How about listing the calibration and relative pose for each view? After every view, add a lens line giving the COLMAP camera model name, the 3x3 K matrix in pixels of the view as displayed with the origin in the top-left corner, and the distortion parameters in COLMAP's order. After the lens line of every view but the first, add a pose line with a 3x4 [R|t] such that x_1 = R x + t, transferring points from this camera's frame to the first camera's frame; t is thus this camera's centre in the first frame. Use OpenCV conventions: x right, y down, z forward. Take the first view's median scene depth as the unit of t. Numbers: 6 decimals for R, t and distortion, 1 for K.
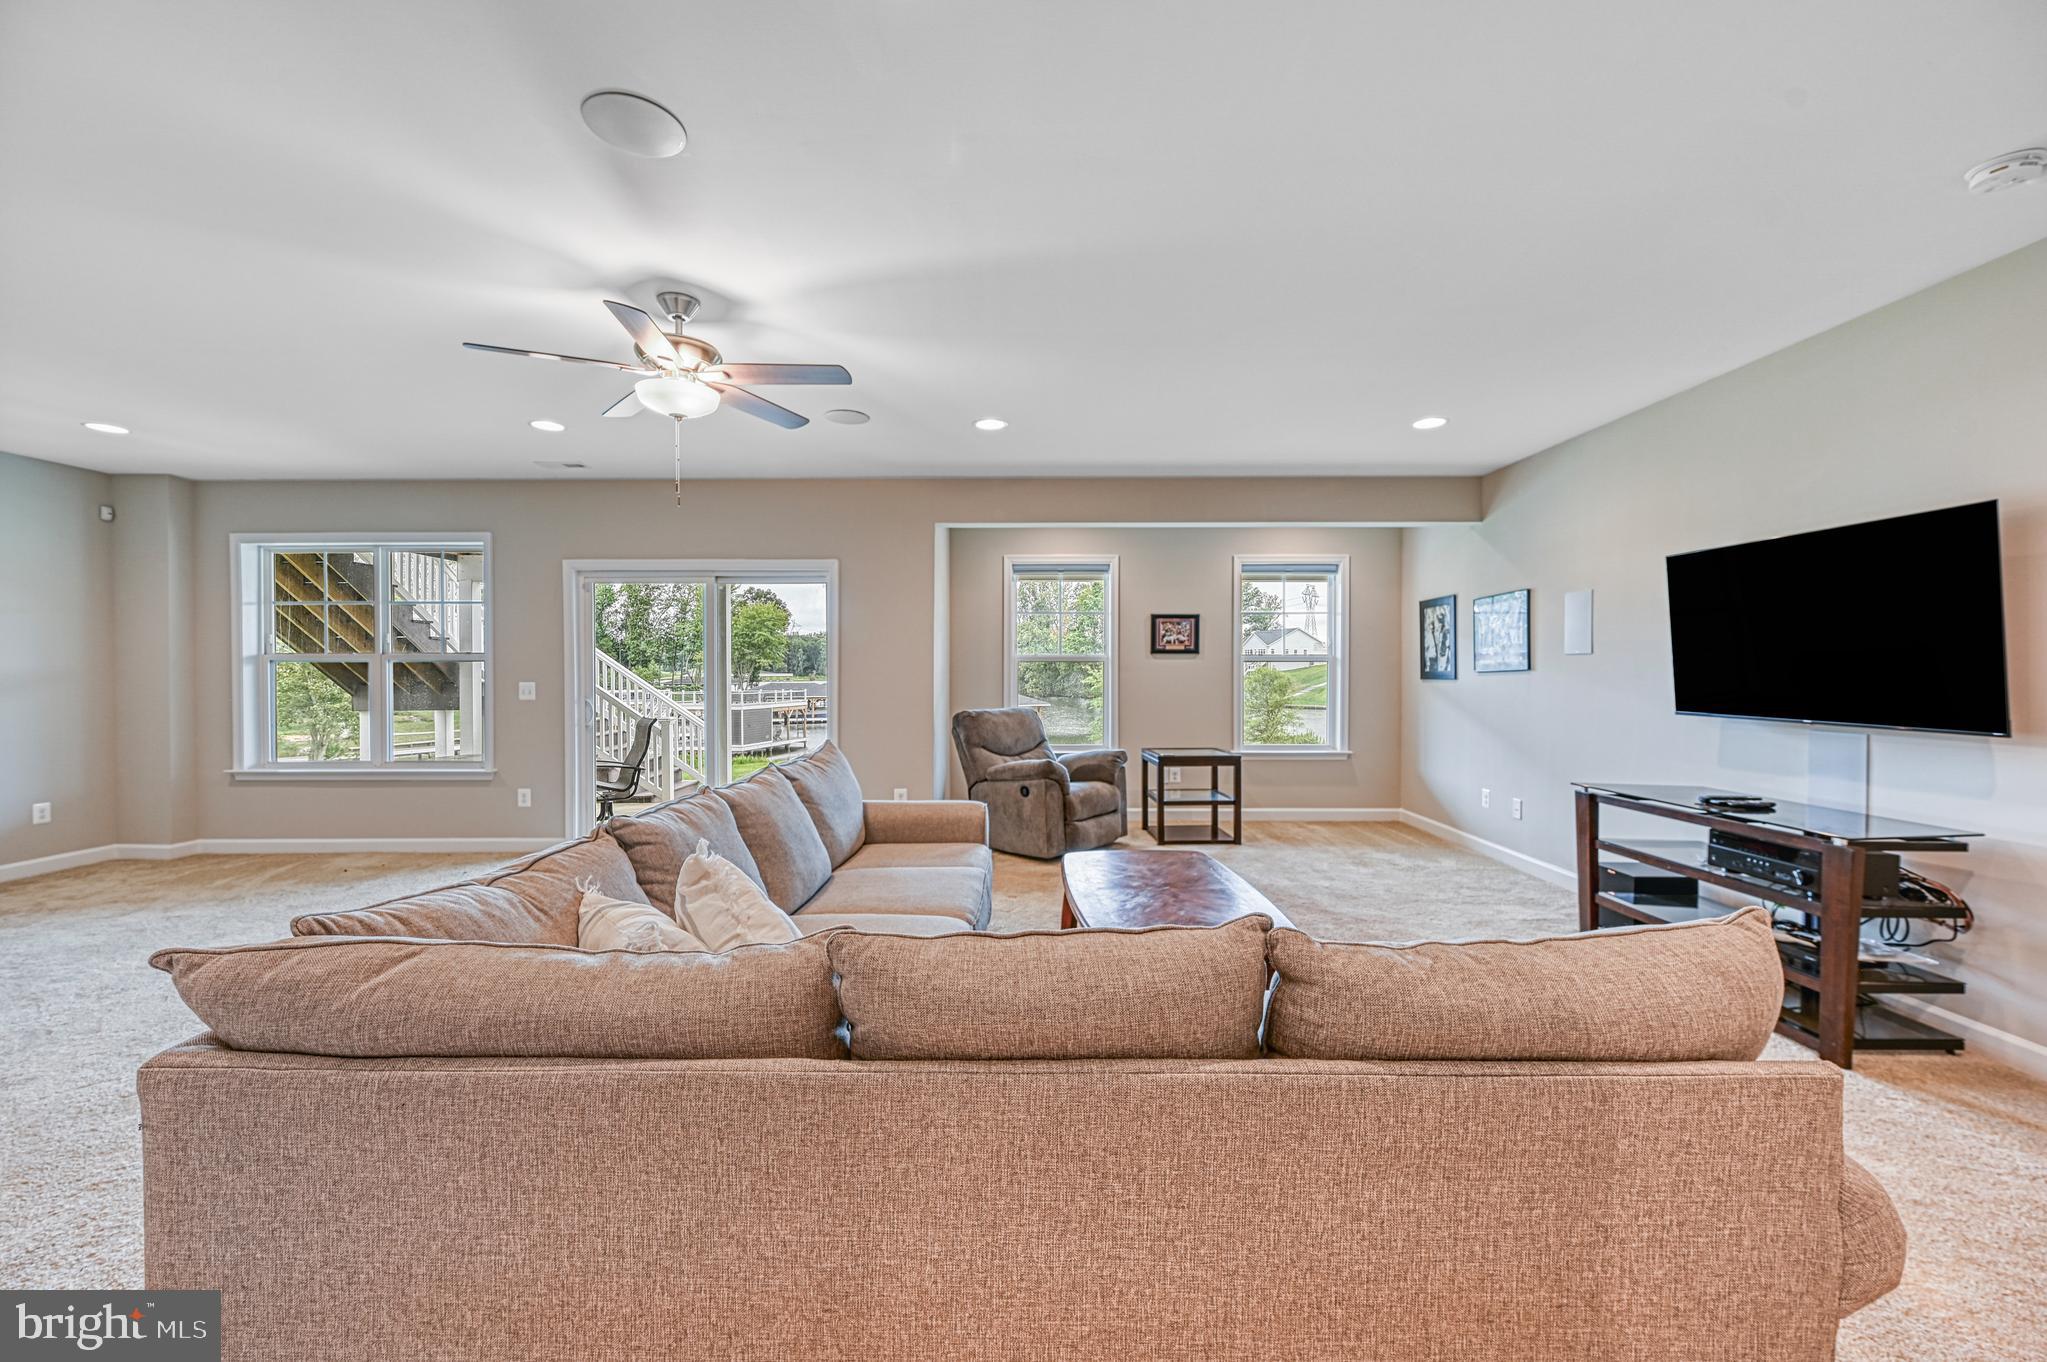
lens RADIAL K [[812.6, 0, 1028.9], [0, 812.6, 685.4], [0, 0, 1]] dist [-0.003302, 0.001314]
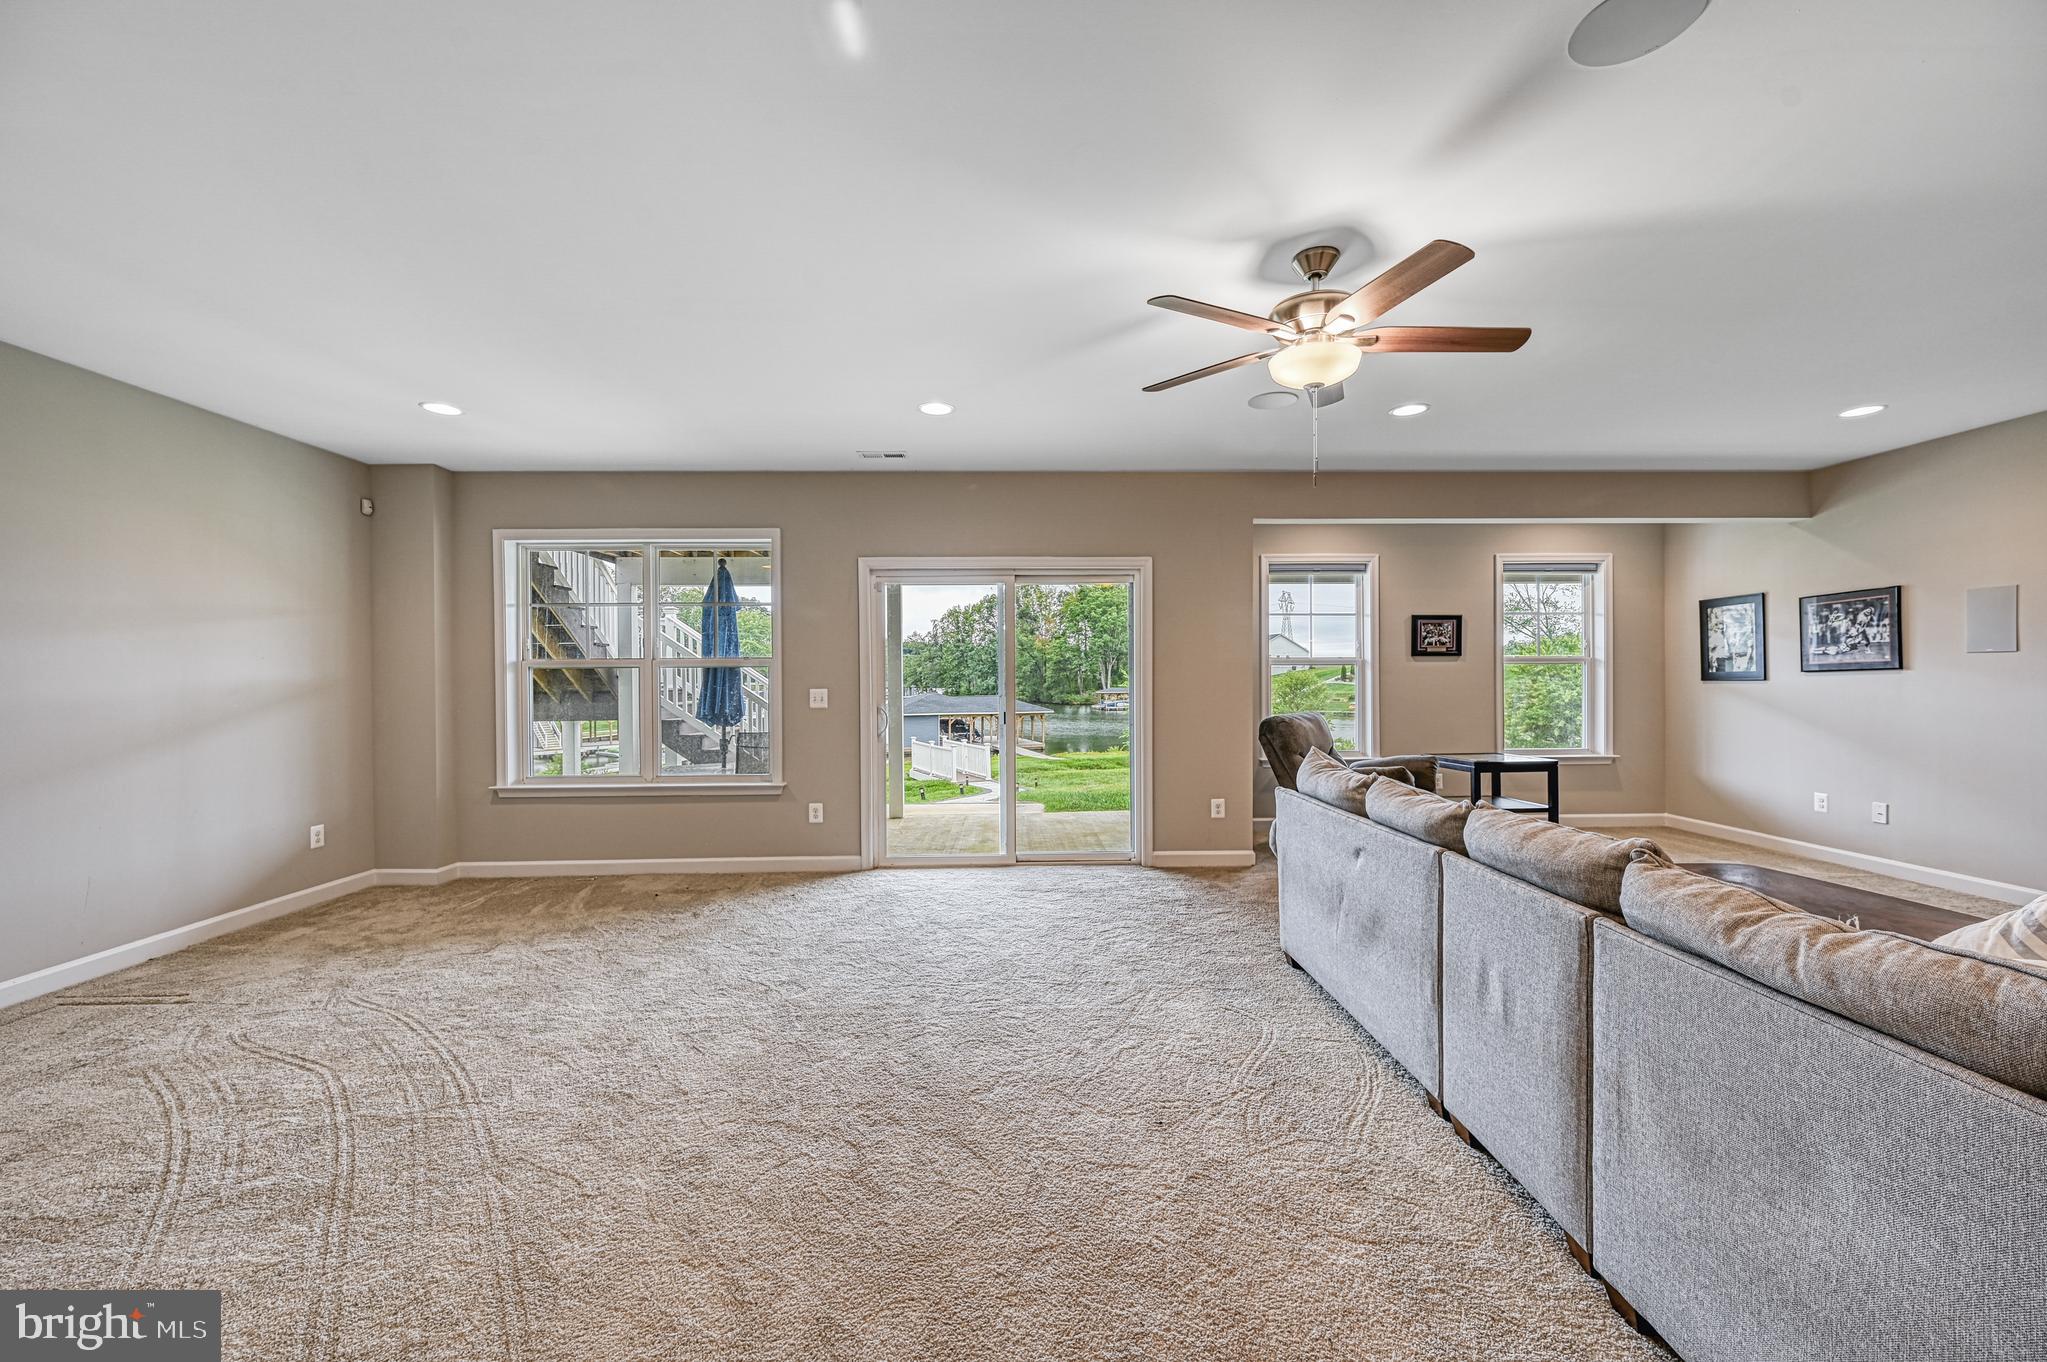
lens RADIAL K [[812.6, 0, 1024.8], [0, 812.6, 684.2], [0, 0, 1]] dist [-0.003302, 0.001314]
pose [[0.999423, -0.005884, 0.033444, -0.388432], [0.006209, 0.999934, -0.009621, 0.001085], [-0.033385, 0.009823, 0.999394, 0.057530]]
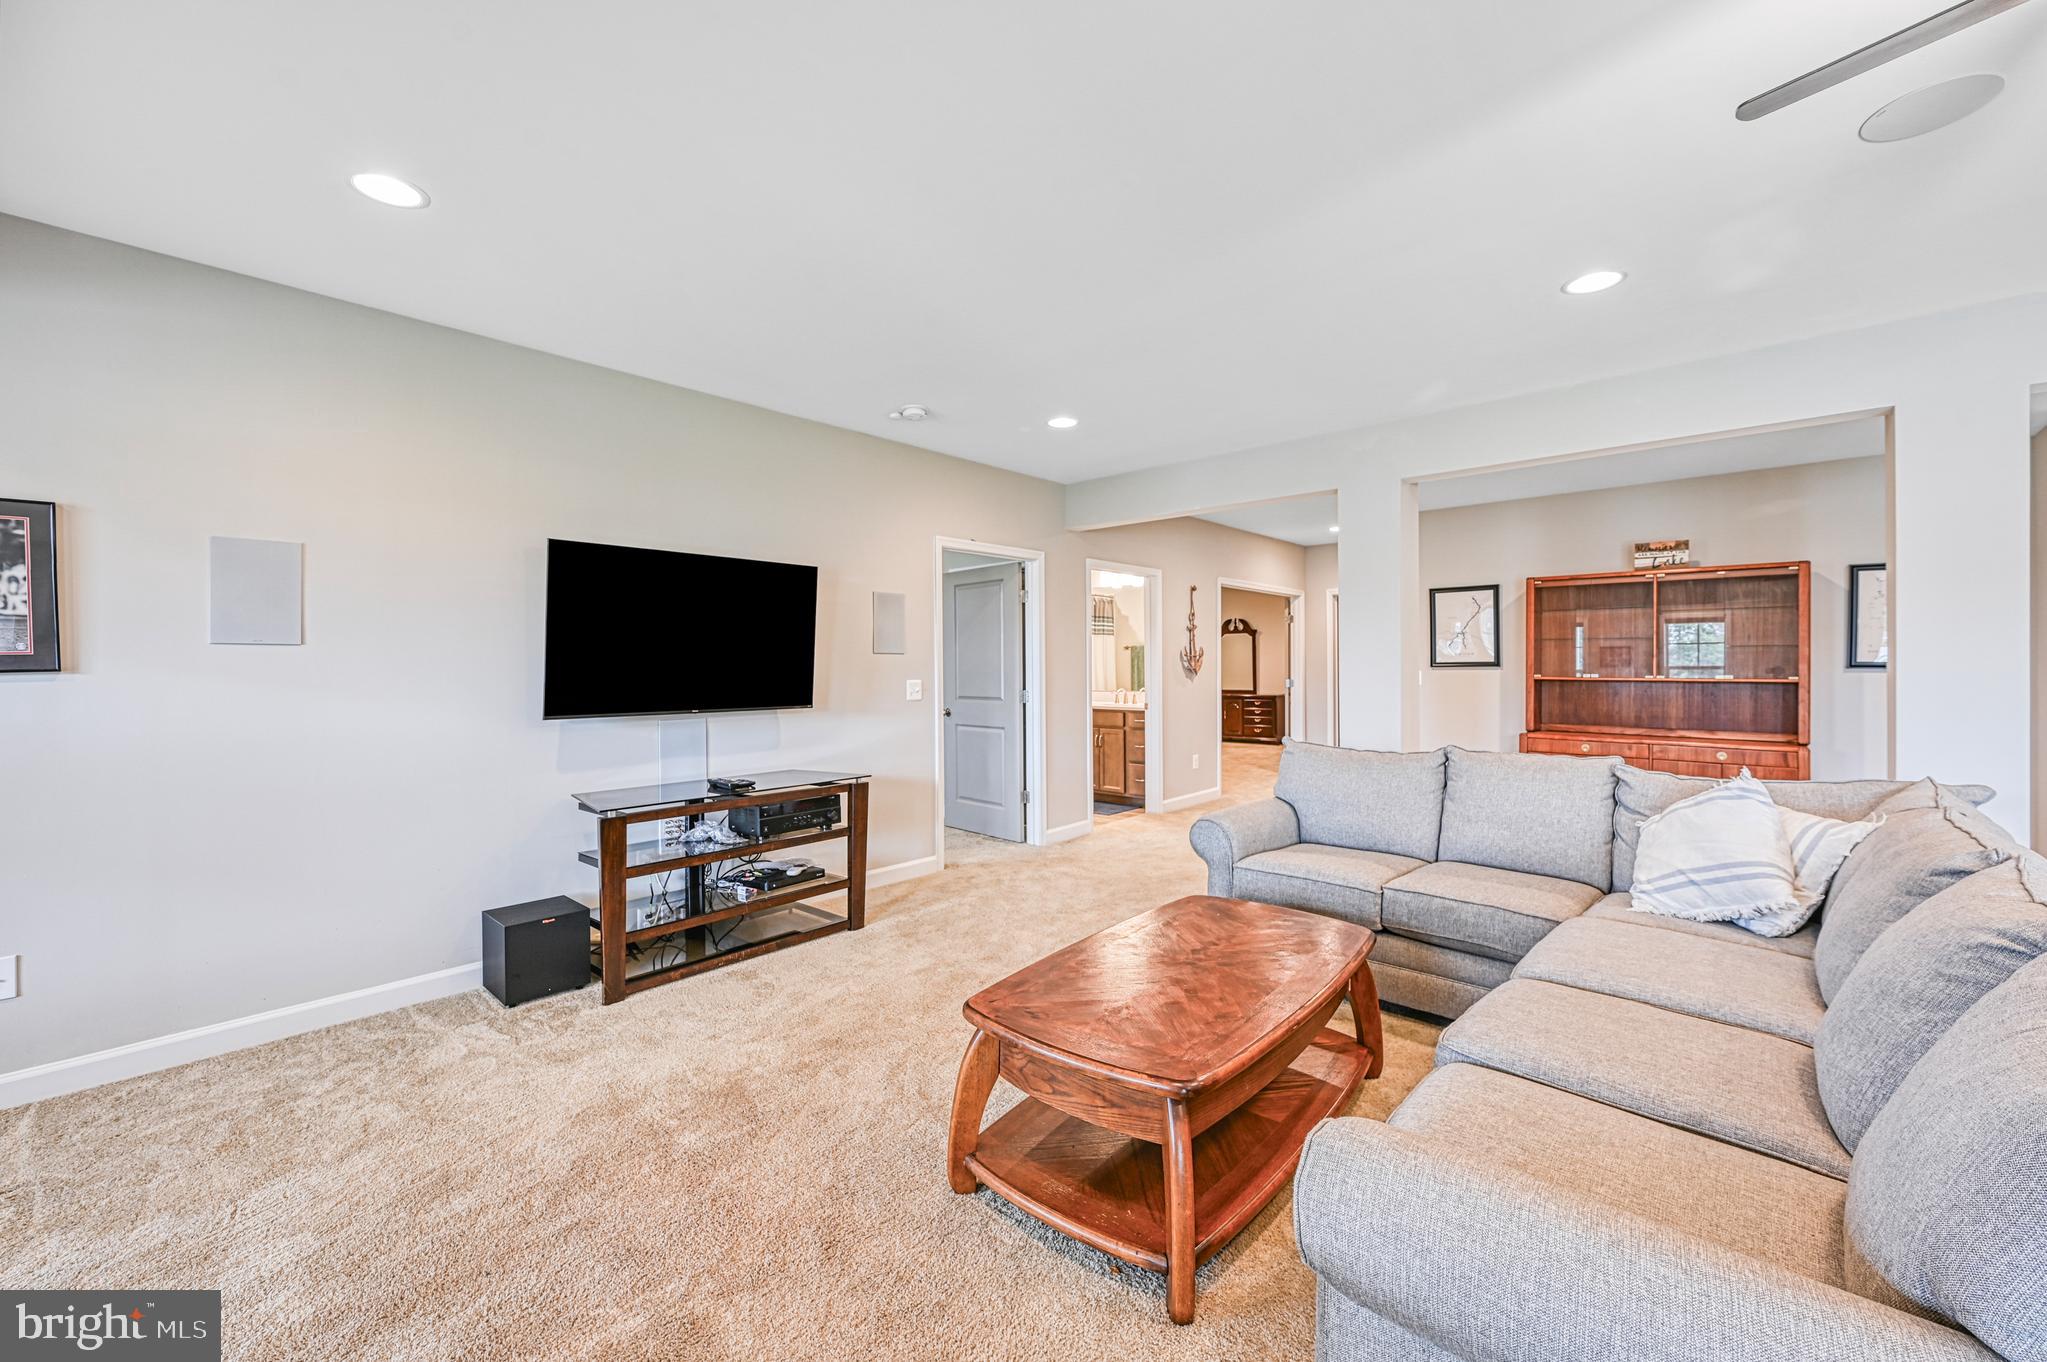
lens RADIAL K [[812.6, 0, 1028.0], [0, 812.6, 666.4], [0, 0, 1]] dist [-0.003302, 0.001314]
pose [[-0.750265, 0.003489, 0.661128, -0.107924], [0.016883, 0.999761, 0.013883, -0.016306], [-0.660922, 0.021578, -0.750145, 0.827764]]
